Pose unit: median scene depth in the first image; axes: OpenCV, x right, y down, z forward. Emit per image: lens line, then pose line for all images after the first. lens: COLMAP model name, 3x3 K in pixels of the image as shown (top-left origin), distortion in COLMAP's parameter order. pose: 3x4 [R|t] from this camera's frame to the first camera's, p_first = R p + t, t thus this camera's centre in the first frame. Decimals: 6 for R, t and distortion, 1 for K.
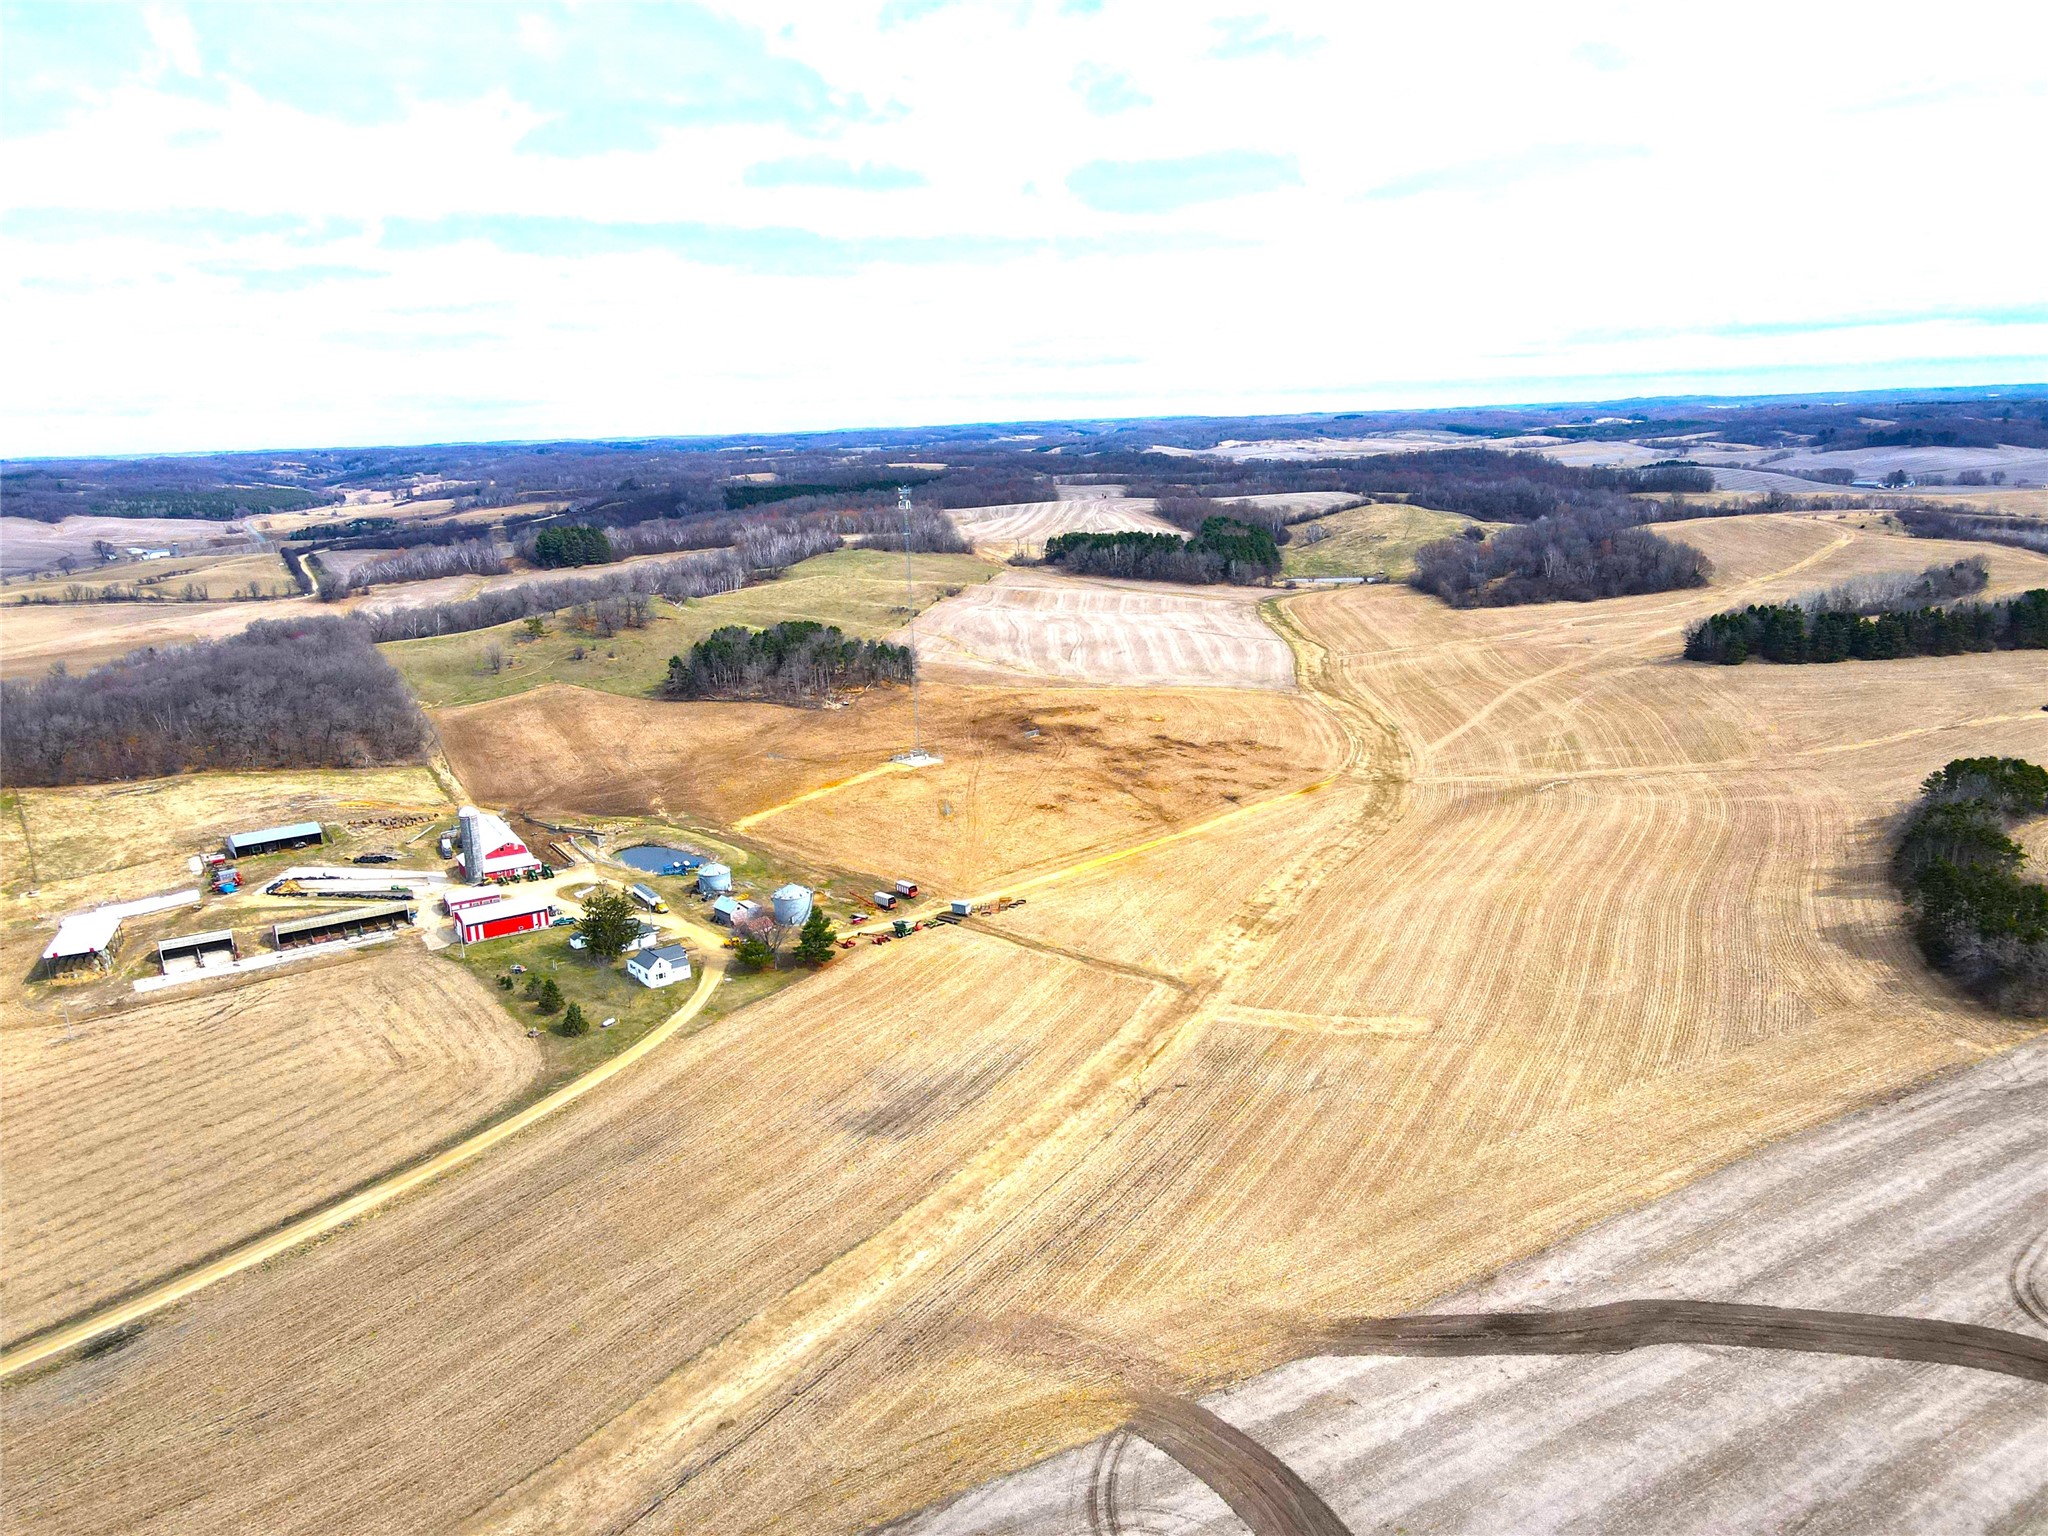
lens RADIAL K [[1476.2, 0, 1024.0], [0, 1476.2, 768.0], [0, 0, 1]] dist [0.002279, 0.038710]
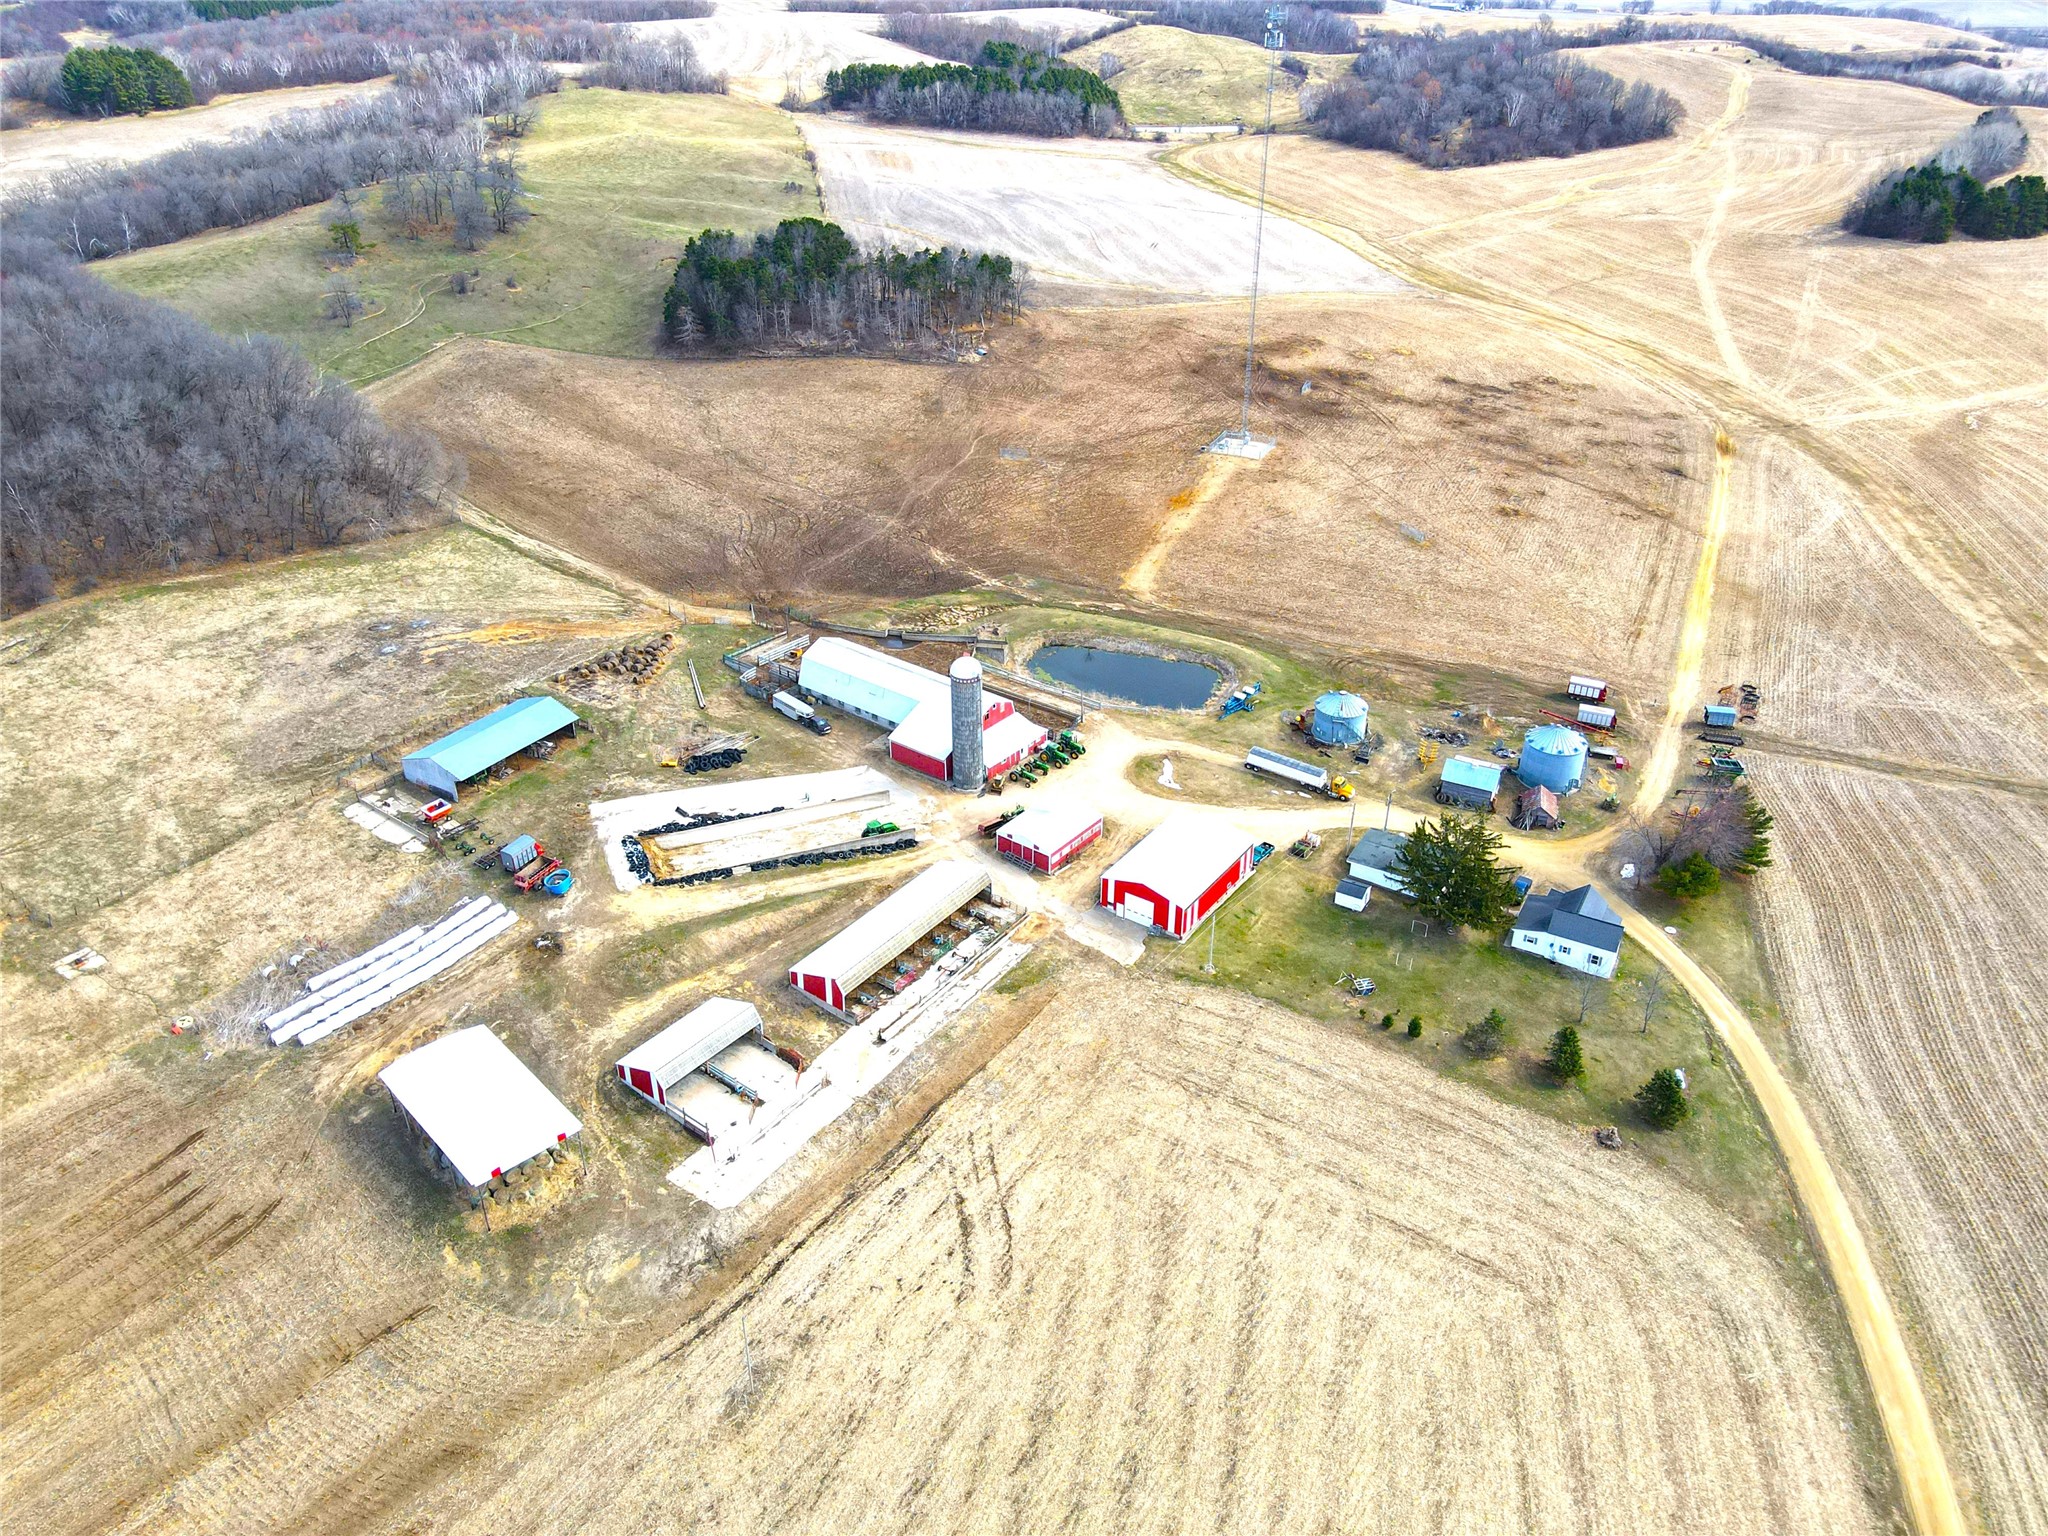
lens RADIAL K [[1502.5, 0, 1028.3], [0, 1502.5, 774.0], [0, 0, 1]] dist [-0.003938, 0.035995]
pose [[0.928865, -0.154224, 0.336785, -0.389630], [0.051810, 0.954359, 0.294134, -0.065198], [-0.366776, -0.255762, 0.894461, 0.355163]]
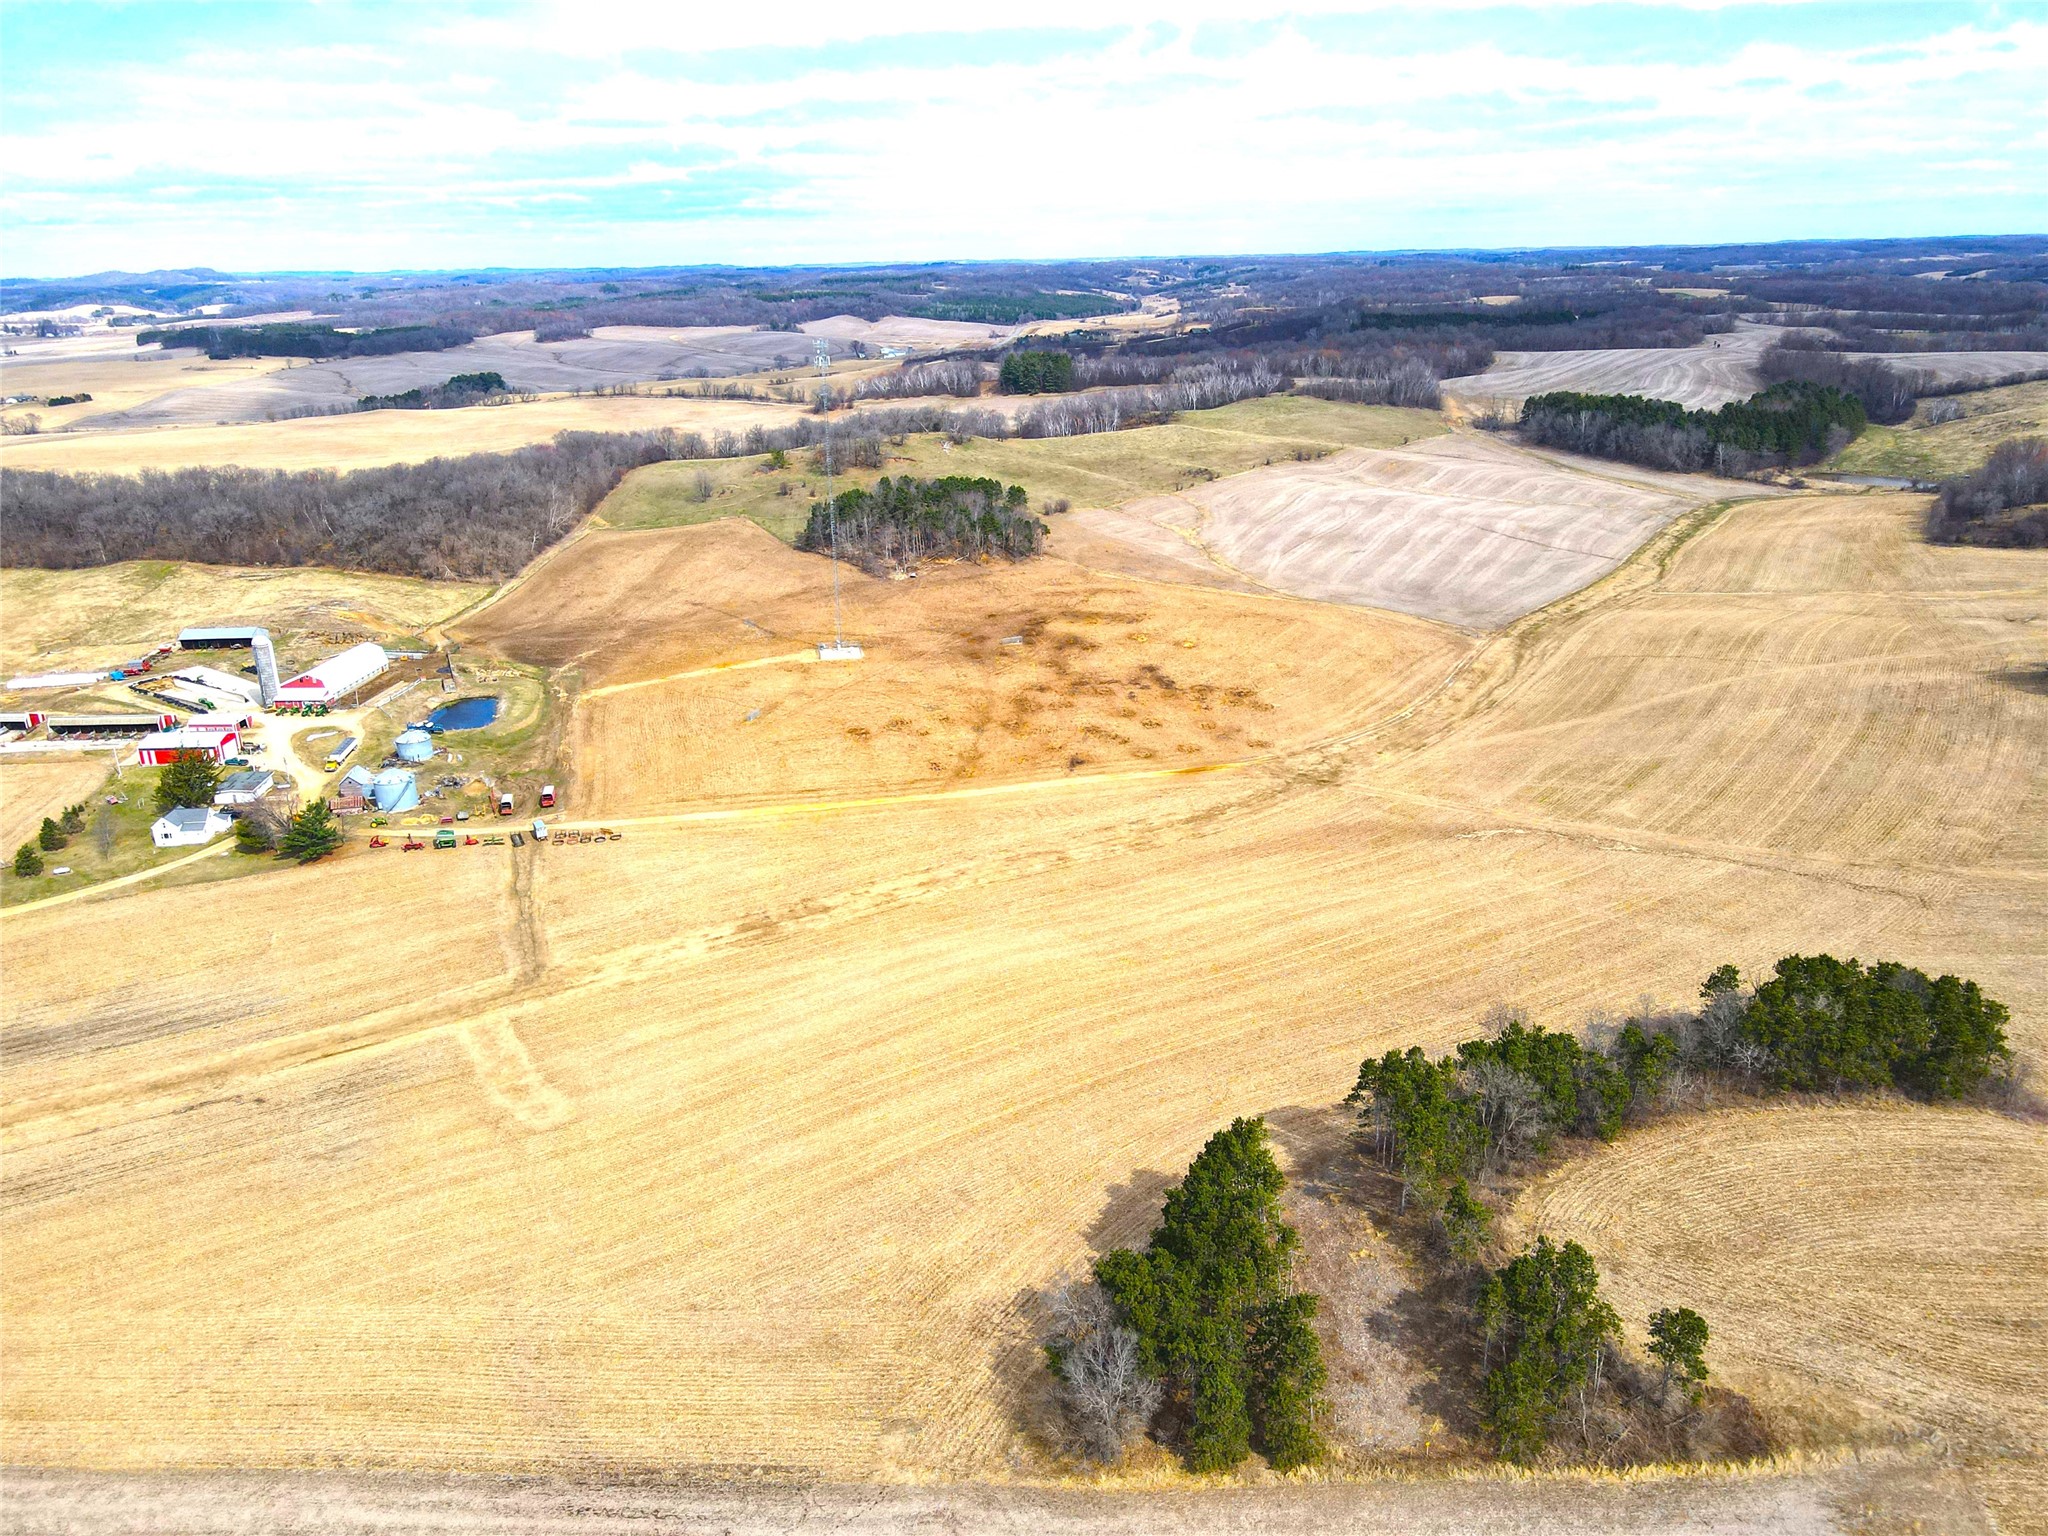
lens RADIAL K [[1502.5, 0, 1028.3], [0, 1502.5, 774.0], [0, 0, 1]] dist [-0.003938, 0.035995]
pose [[0.846589, 0.191970, -0.496422, 0.455496], [-0.132899, 0.979390, 0.152095, -0.080937], [0.515389, -0.062788, 0.854653, 0.272062]]
